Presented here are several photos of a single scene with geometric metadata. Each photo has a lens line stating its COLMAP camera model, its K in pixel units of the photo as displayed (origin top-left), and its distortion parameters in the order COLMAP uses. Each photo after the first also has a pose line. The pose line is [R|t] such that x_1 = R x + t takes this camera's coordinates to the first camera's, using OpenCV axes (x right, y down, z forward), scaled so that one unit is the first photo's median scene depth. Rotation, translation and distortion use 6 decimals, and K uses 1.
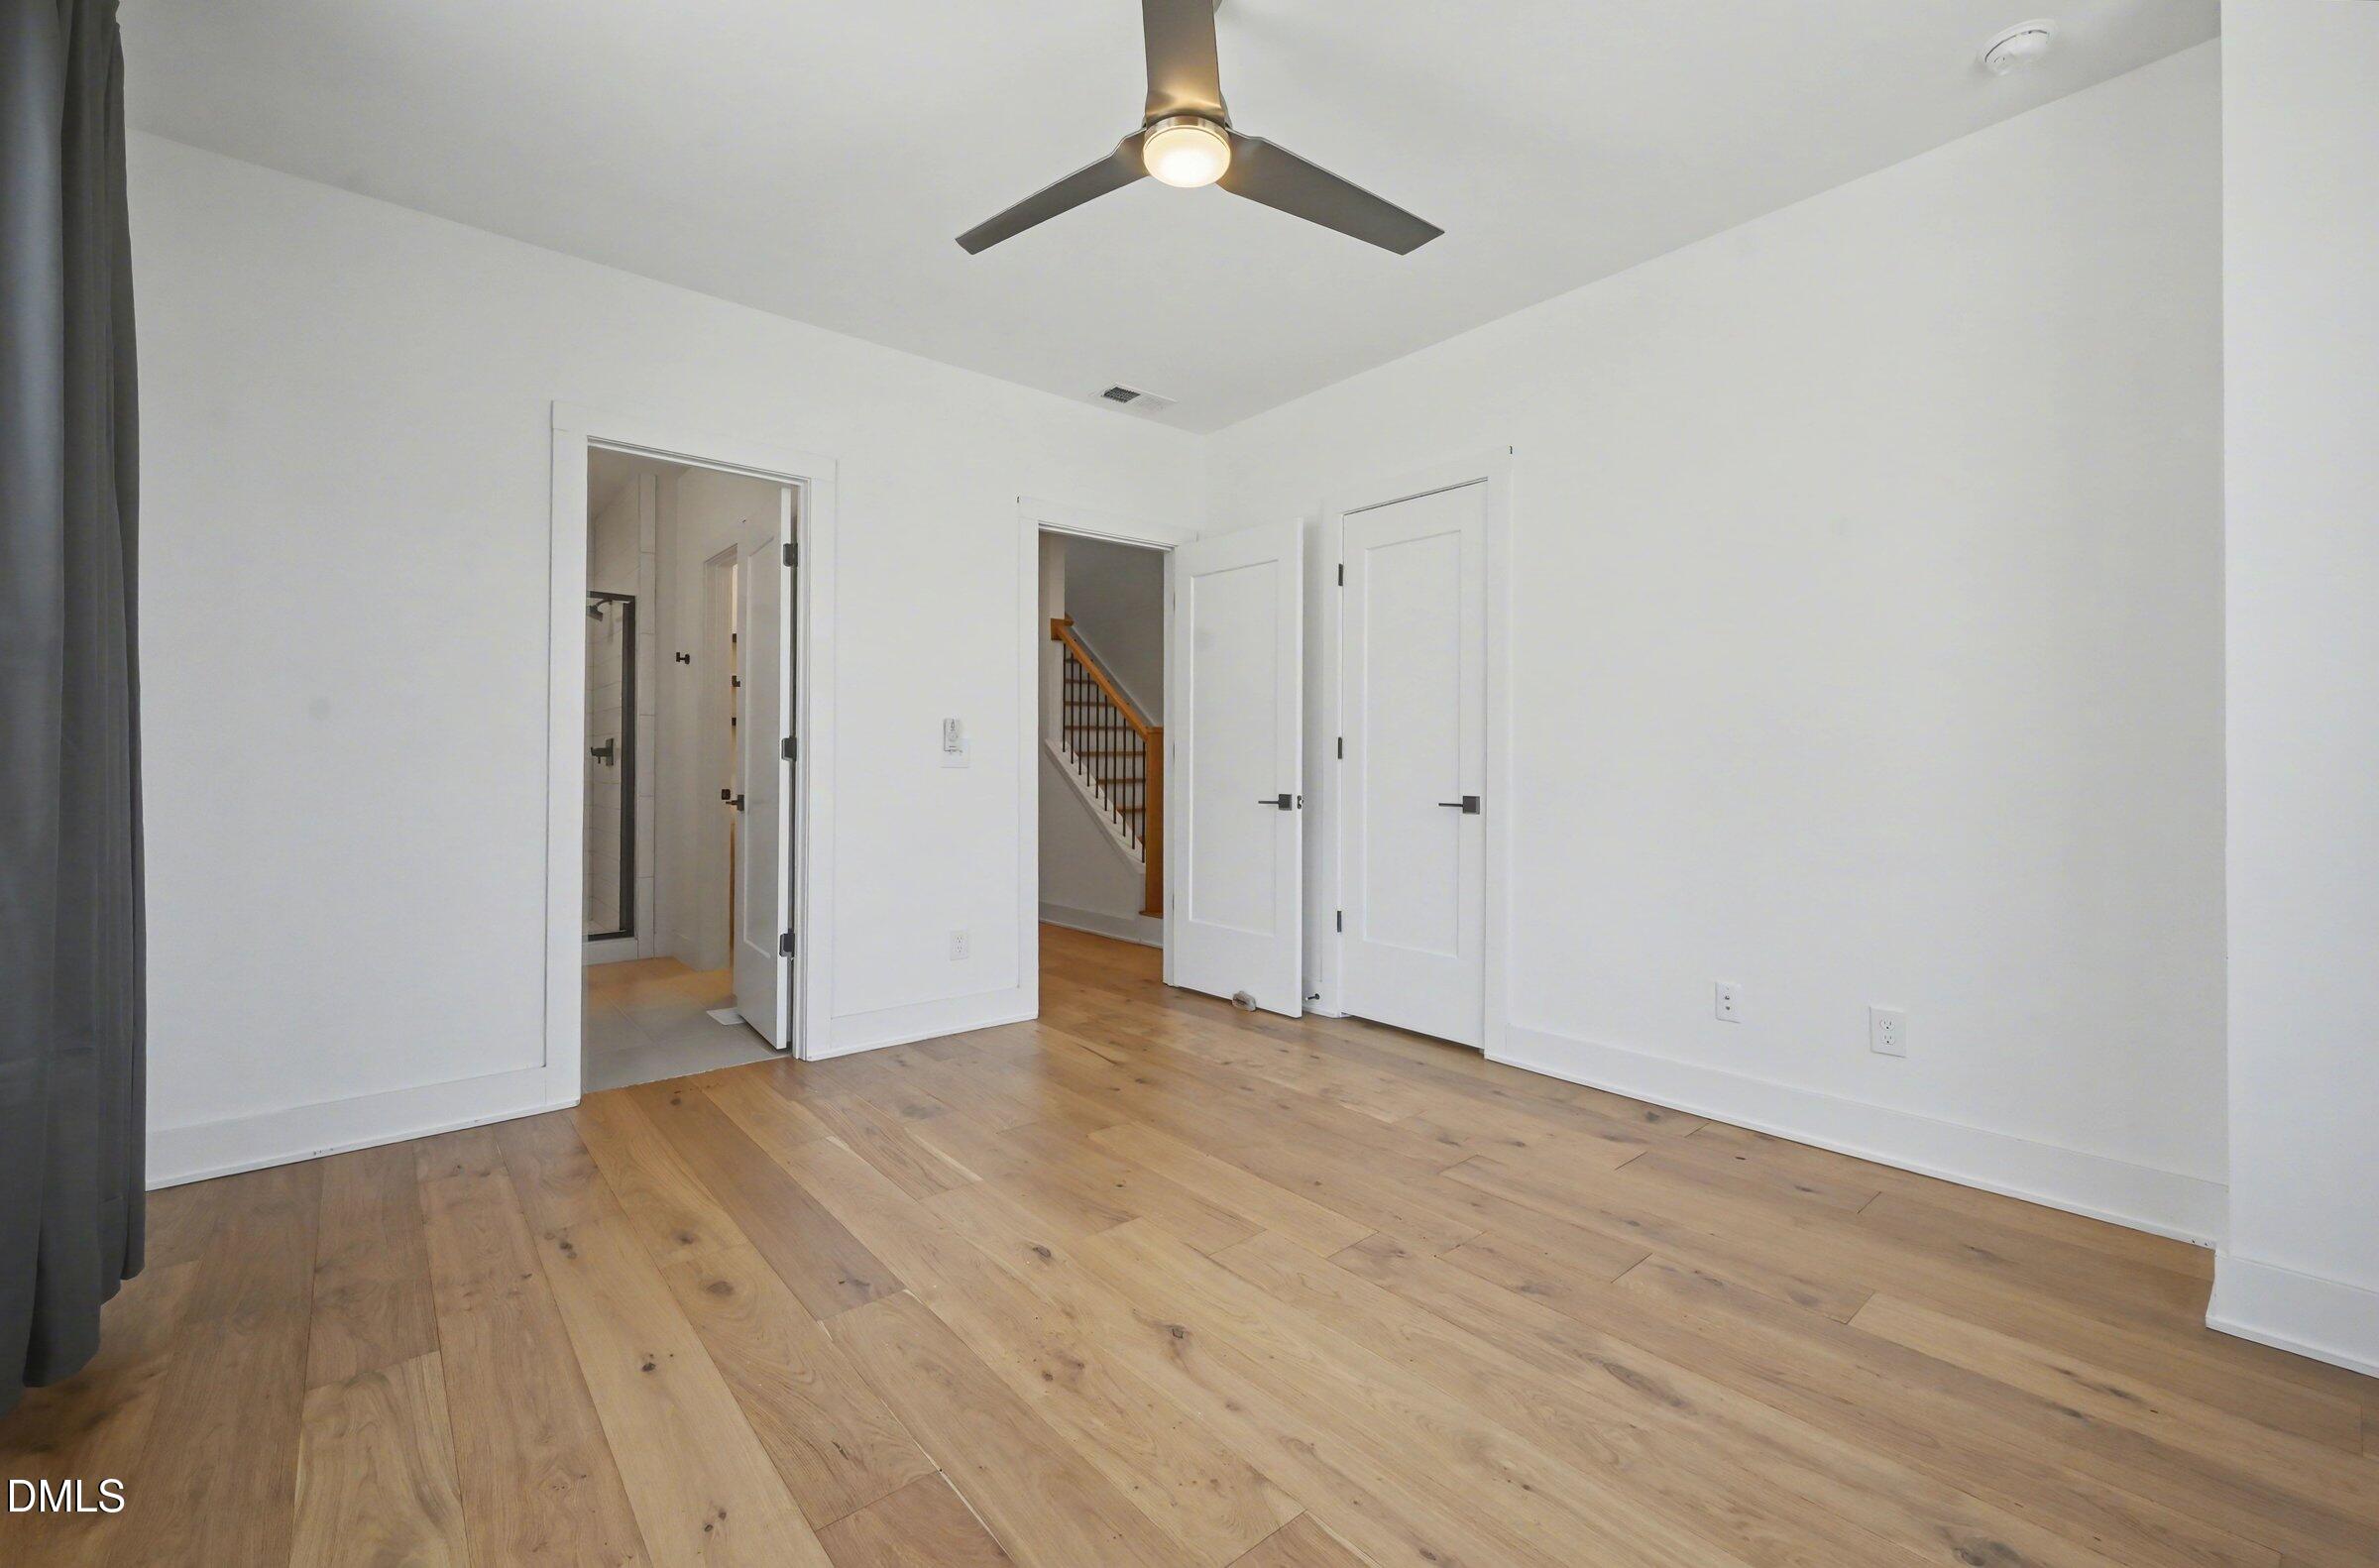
lens RADIAL K [[970.3, 0, 1189.5], [0, 970.3, 784.0], [0, 0, 1]] dist [-0.000079, -0.000003]
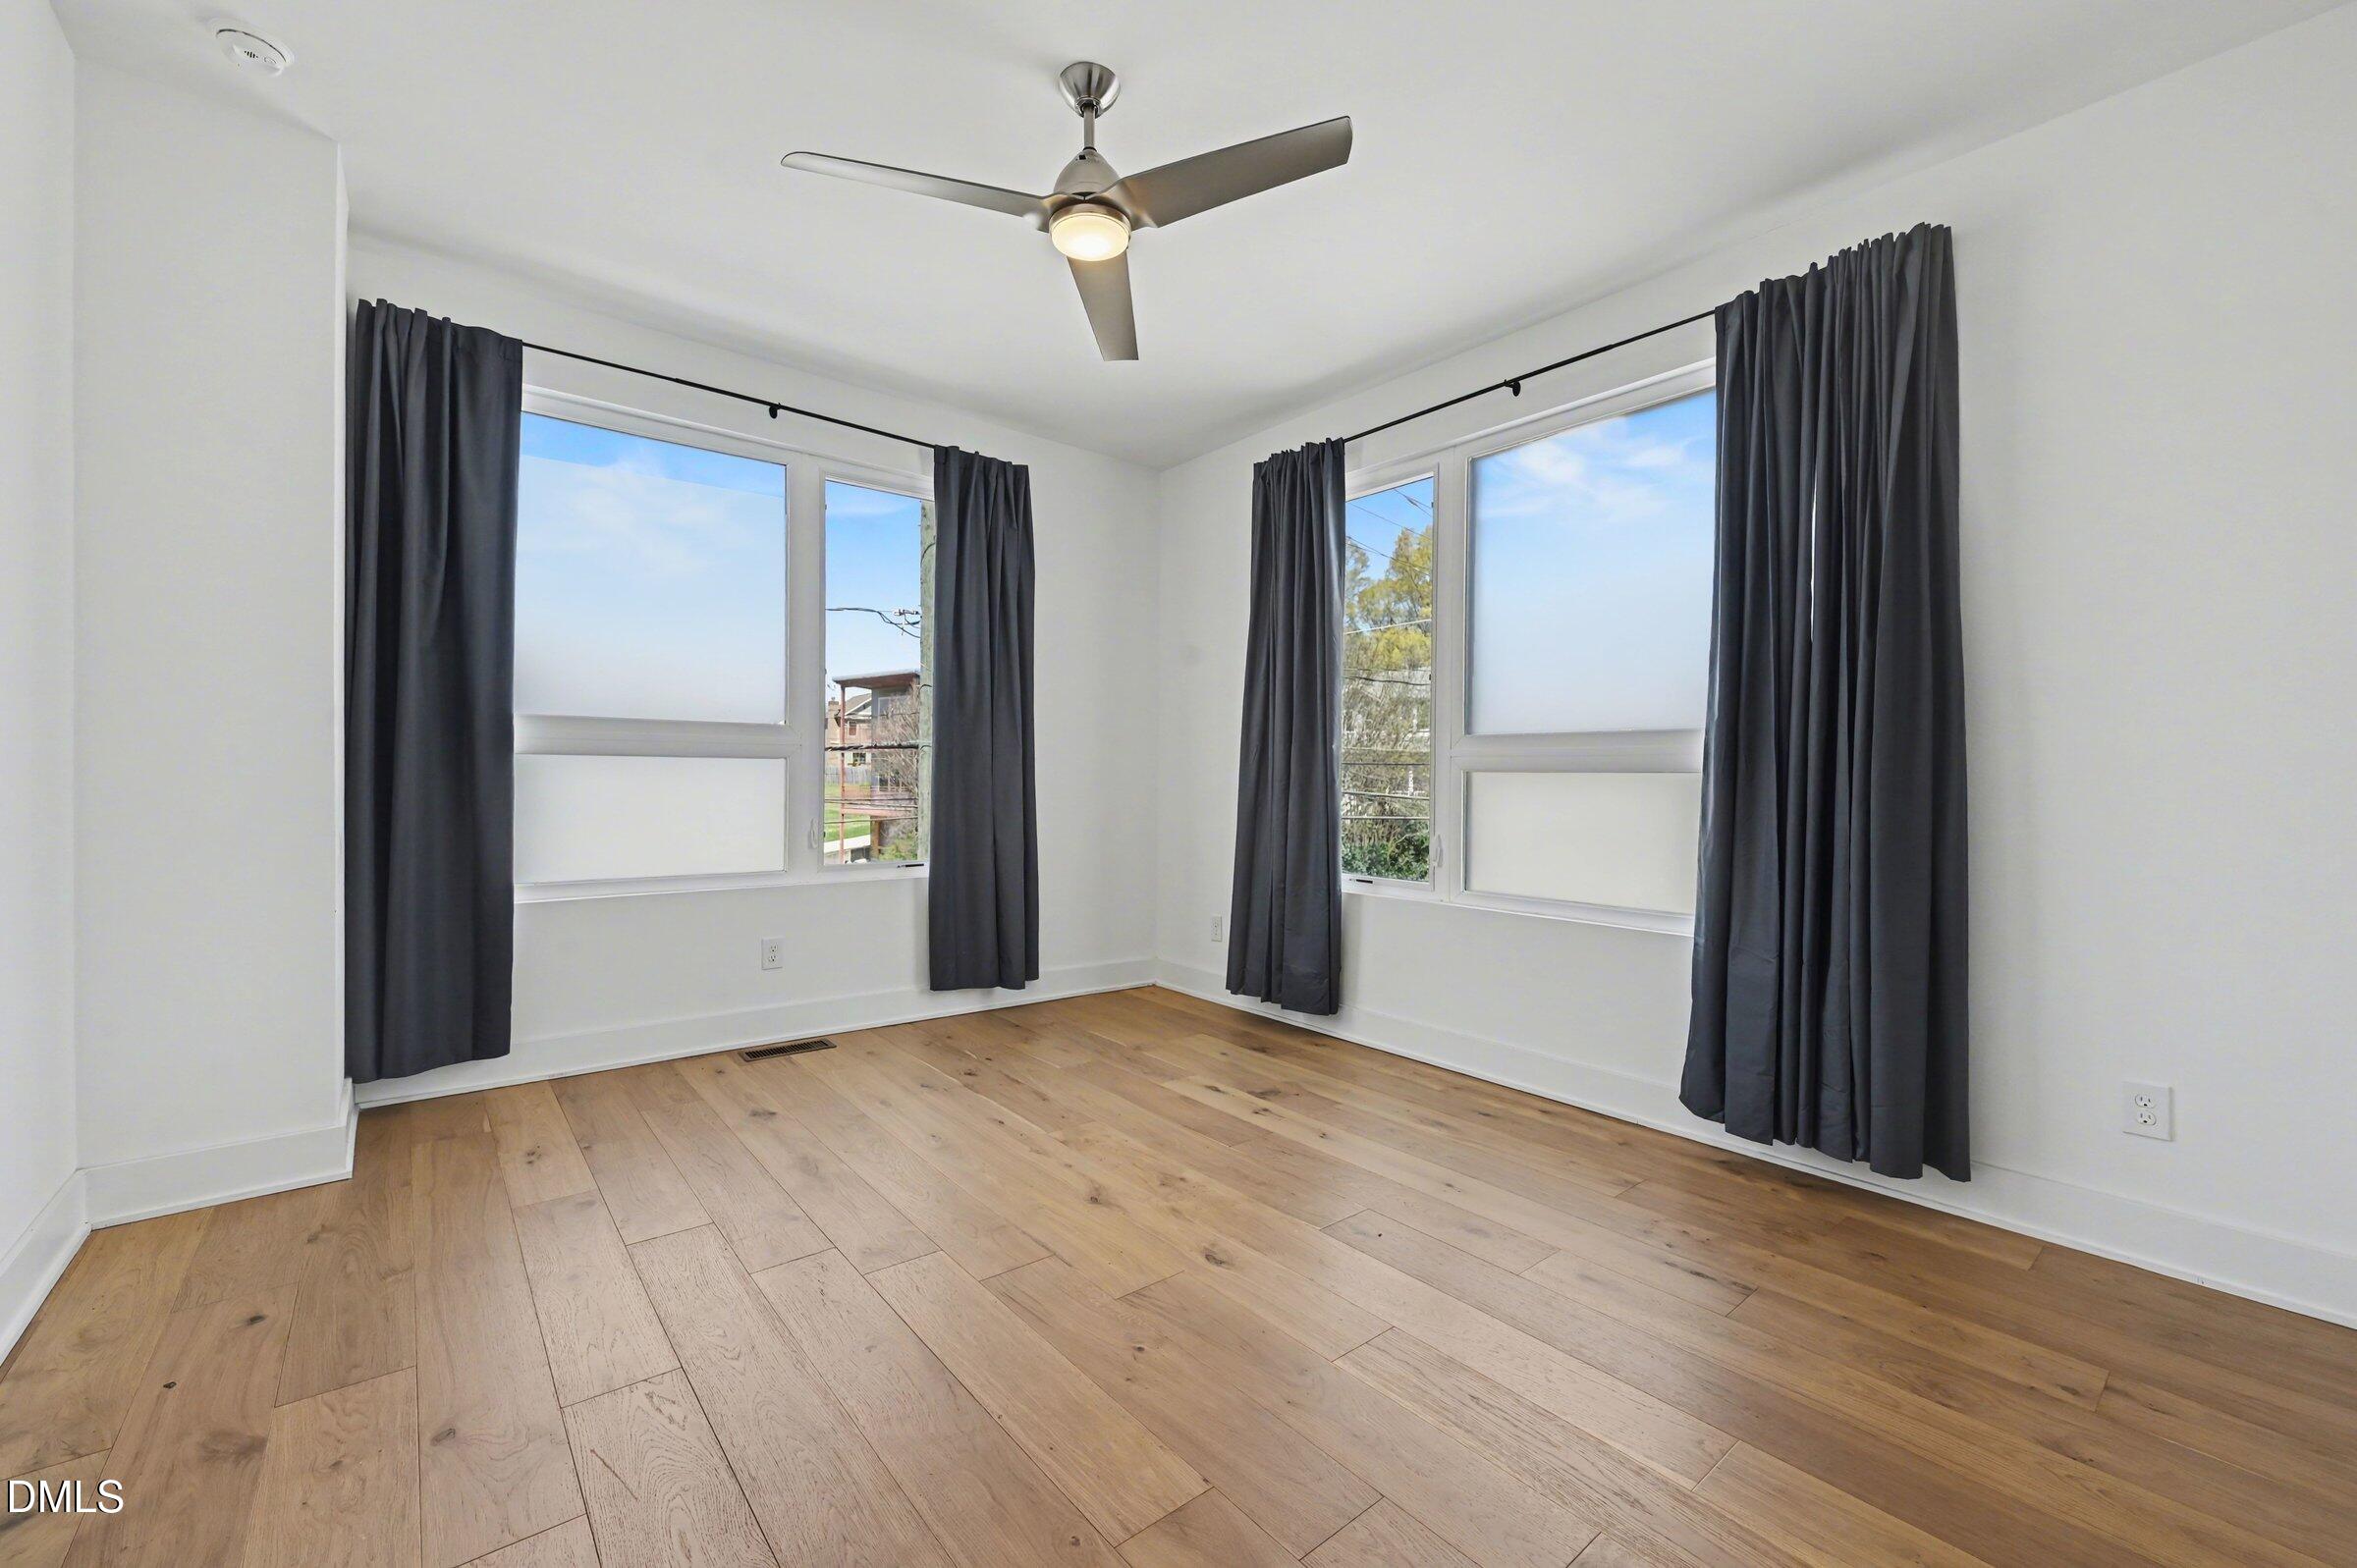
lens RADIAL K [[957.5, 0, 1178.5], [0, 957.5, 784.0], [0, 0, 1]] dist [-0.000237, -0.000075]
pose [[-0.999747, -0.011048, 0.019599, -0.153907], [-0.010553, 0.999626, 0.025211, -0.049194], [-0.019870, 0.024997, -0.999490, 2.391152]]
